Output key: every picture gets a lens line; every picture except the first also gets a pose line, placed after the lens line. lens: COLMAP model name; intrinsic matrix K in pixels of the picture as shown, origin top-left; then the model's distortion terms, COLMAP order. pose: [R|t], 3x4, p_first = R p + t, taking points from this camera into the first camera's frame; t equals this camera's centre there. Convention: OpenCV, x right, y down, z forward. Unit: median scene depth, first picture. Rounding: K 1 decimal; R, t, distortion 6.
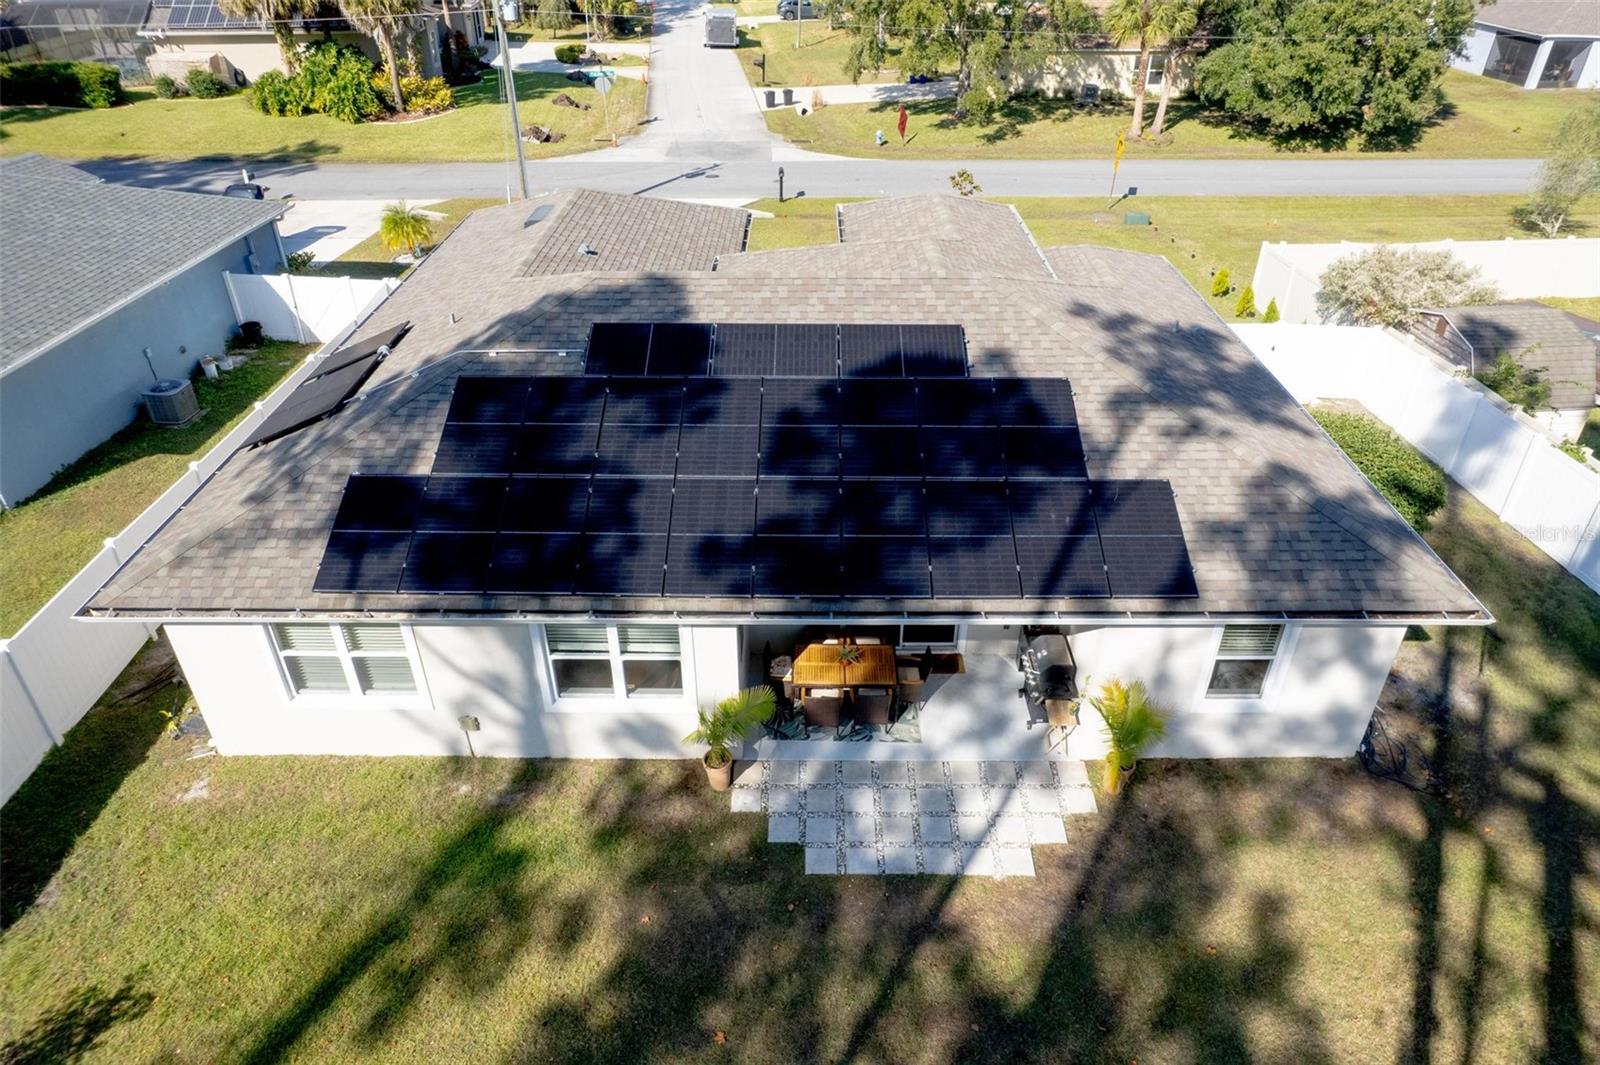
lens RADIAL K [[1029.8, 0, 808.7], [0, 1029.8, 501.7], [0, 0, 1]] dist [-0.075116, 0.067936]
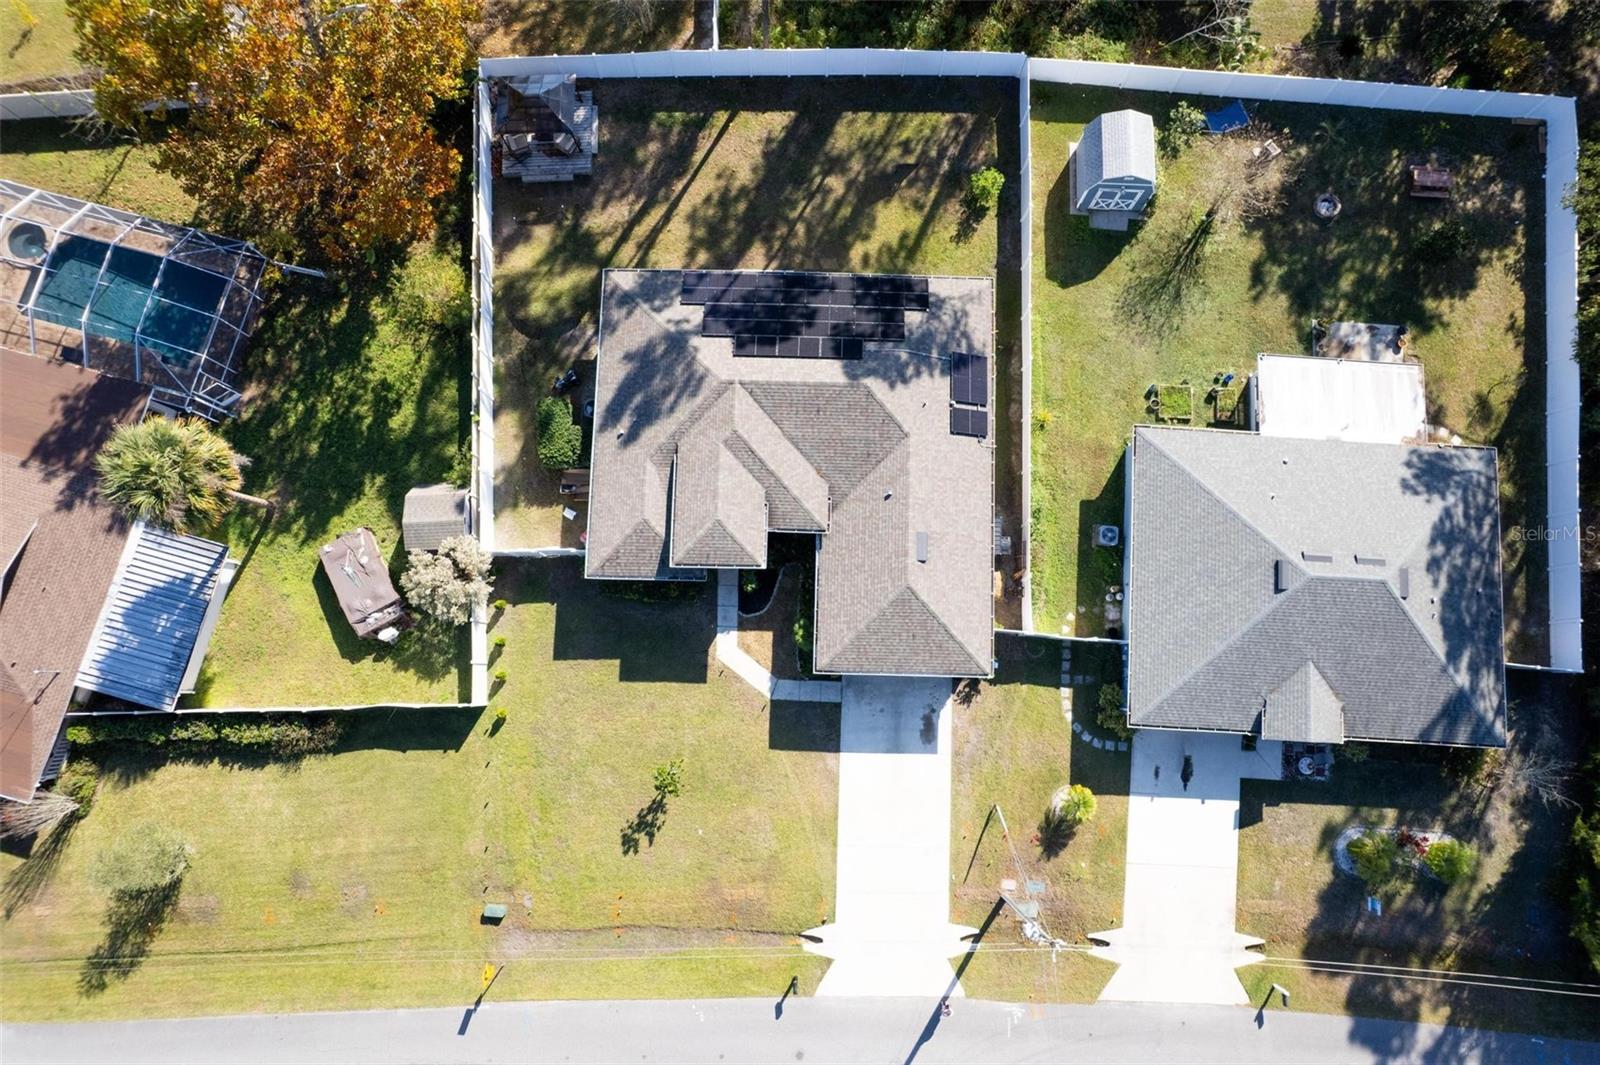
lens RADIAL K [[1029.8, 0, 806.9], [0, 1029.8, 533.5], [0, 0, 1]] dist [-0.075116, 0.067936]
pose [[-0.999134, -0.040519, 0.009483, -0.080704], [0.025850, -0.425726, 0.904483, -3.357469], [-0.032611, 0.903944, 0.426405, 0.231468]]
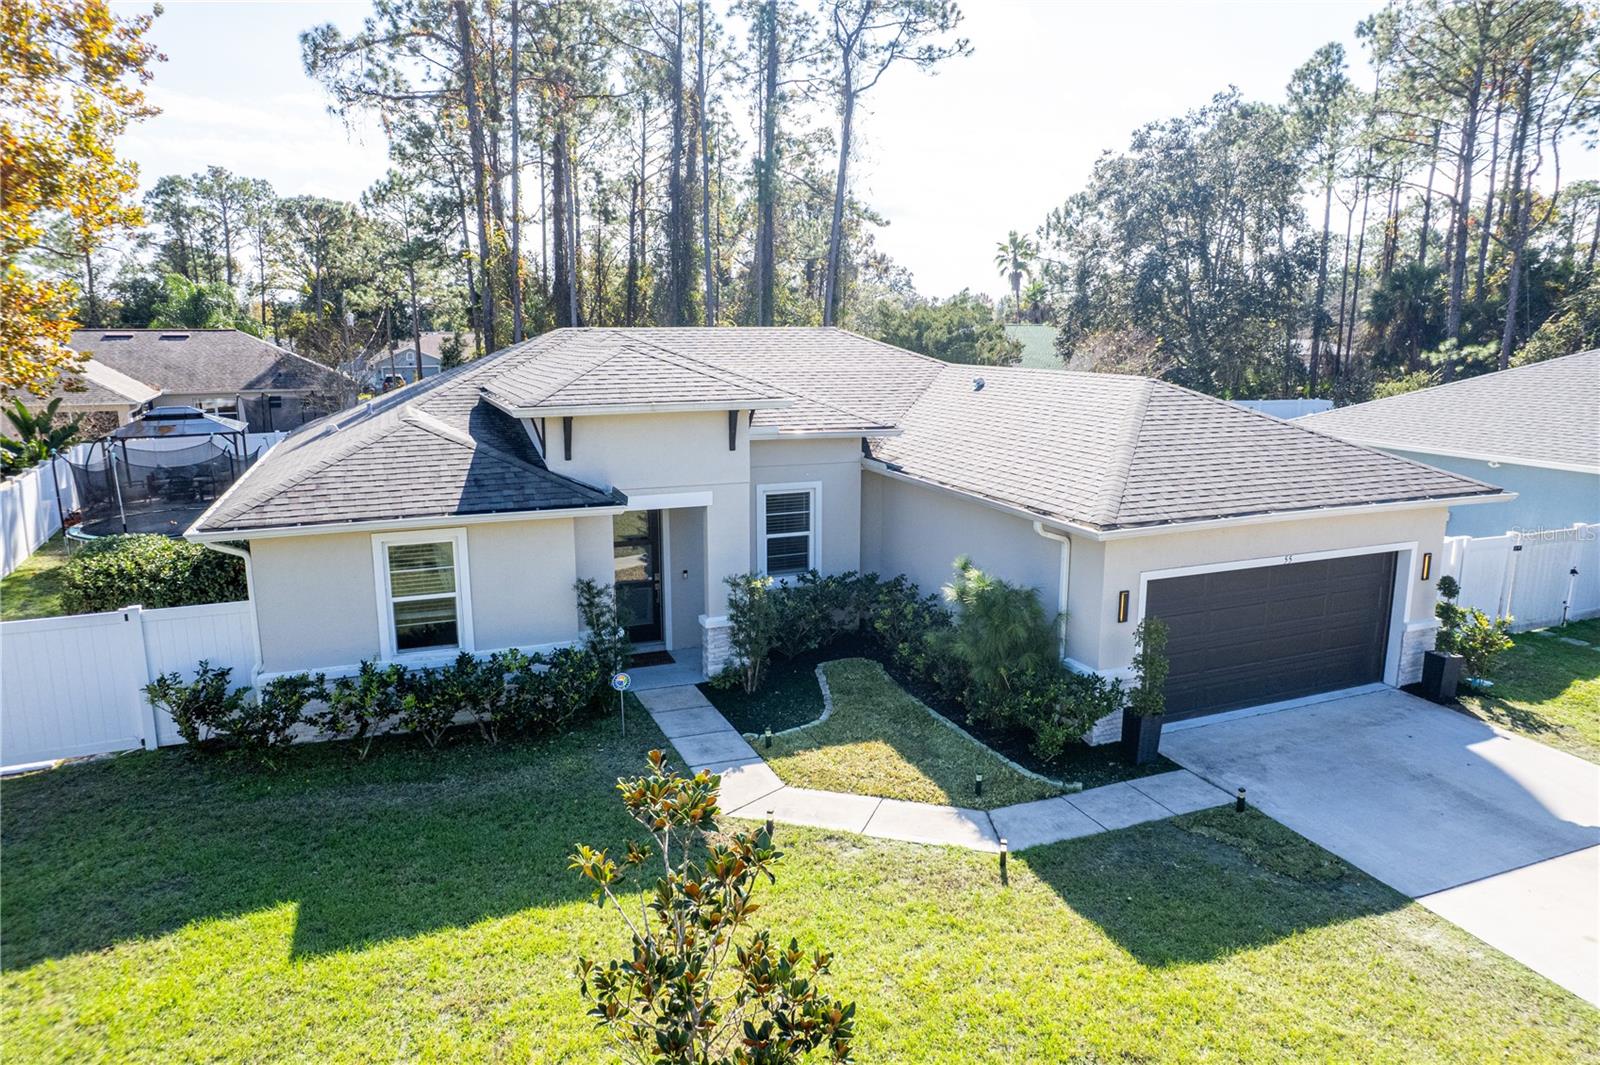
lens RADIAL K [[1029.8, 0, 808.8], [0, 1029.8, 536.7], [0, 0, 1]] dist [-0.075116, 0.067936]
pose [[-0.930386, 0.066966, -0.360412, 0.468636], [-0.205738, 0.718341, 0.664573, -1.144081], [0.303402, 0.692461, -0.654558, 2.523714]]
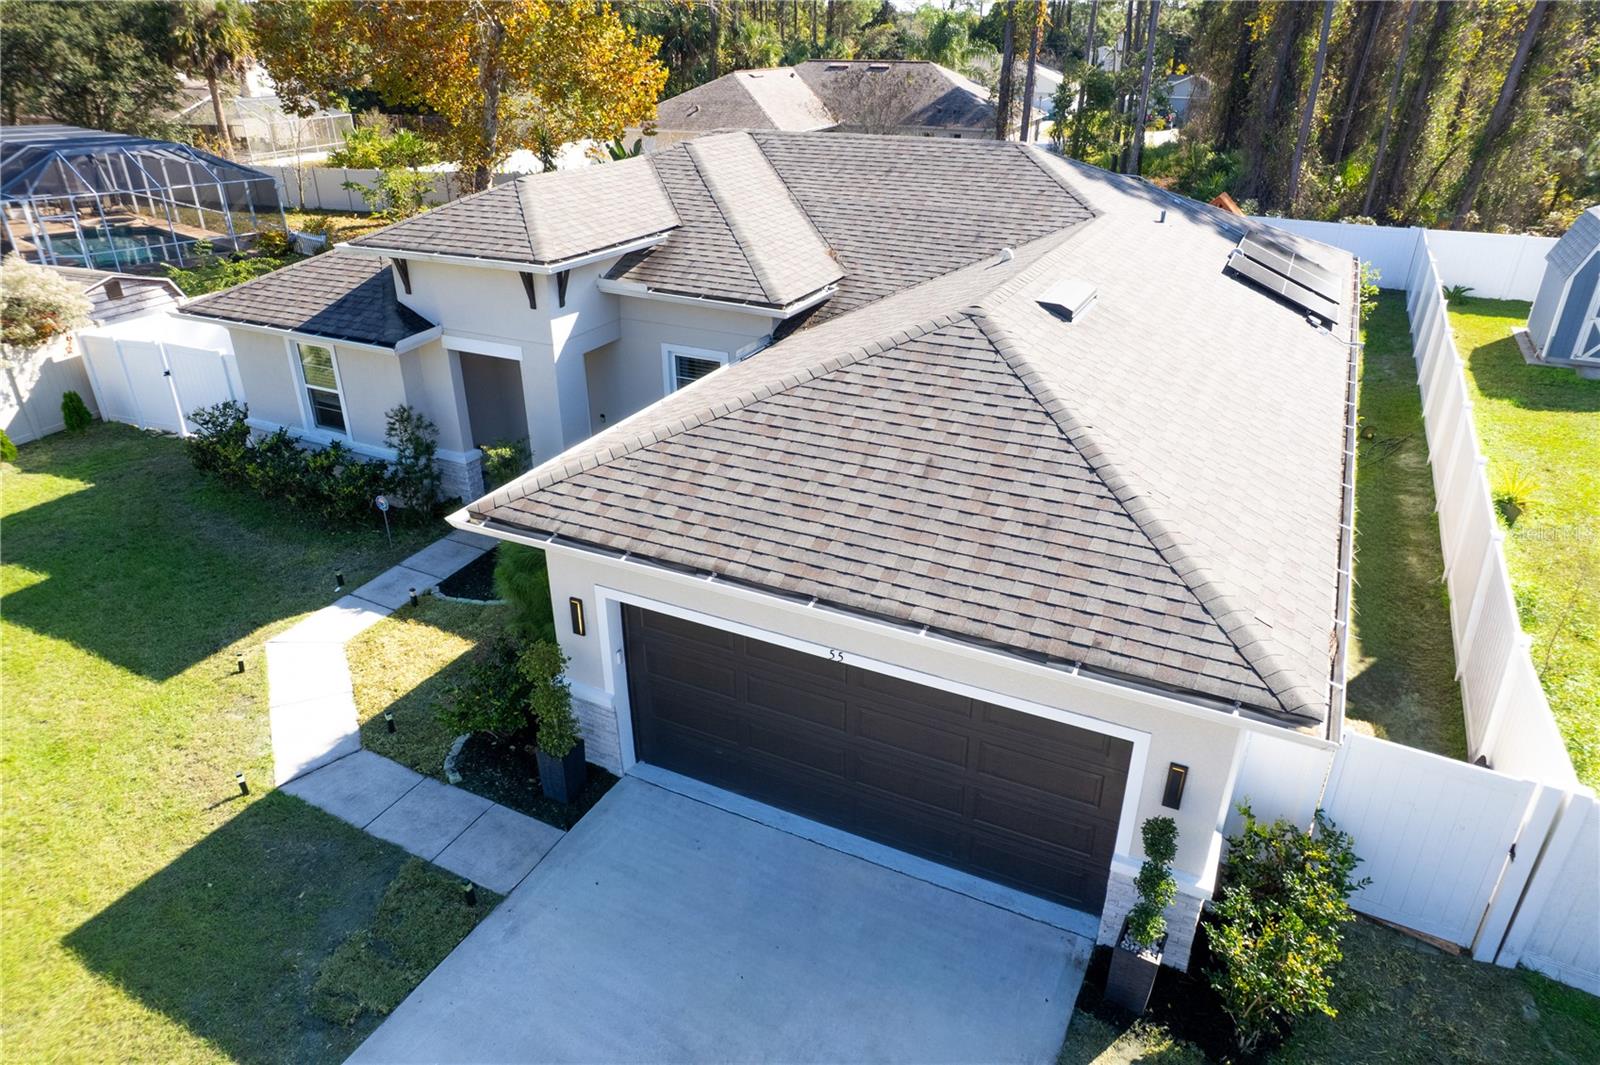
lens RADIAL K [[1029.8, 0, 805.6], [0, 1029.8, 539.3], [0, 0, 1]] dist [-0.075116, 0.067936]
pose [[-0.886413, -0.213540, 0.410697, -0.607253], [0.250187, 0.525469, 0.813197, -1.117094], [-0.389458, 0.823580, -0.412358, 2.223554]]
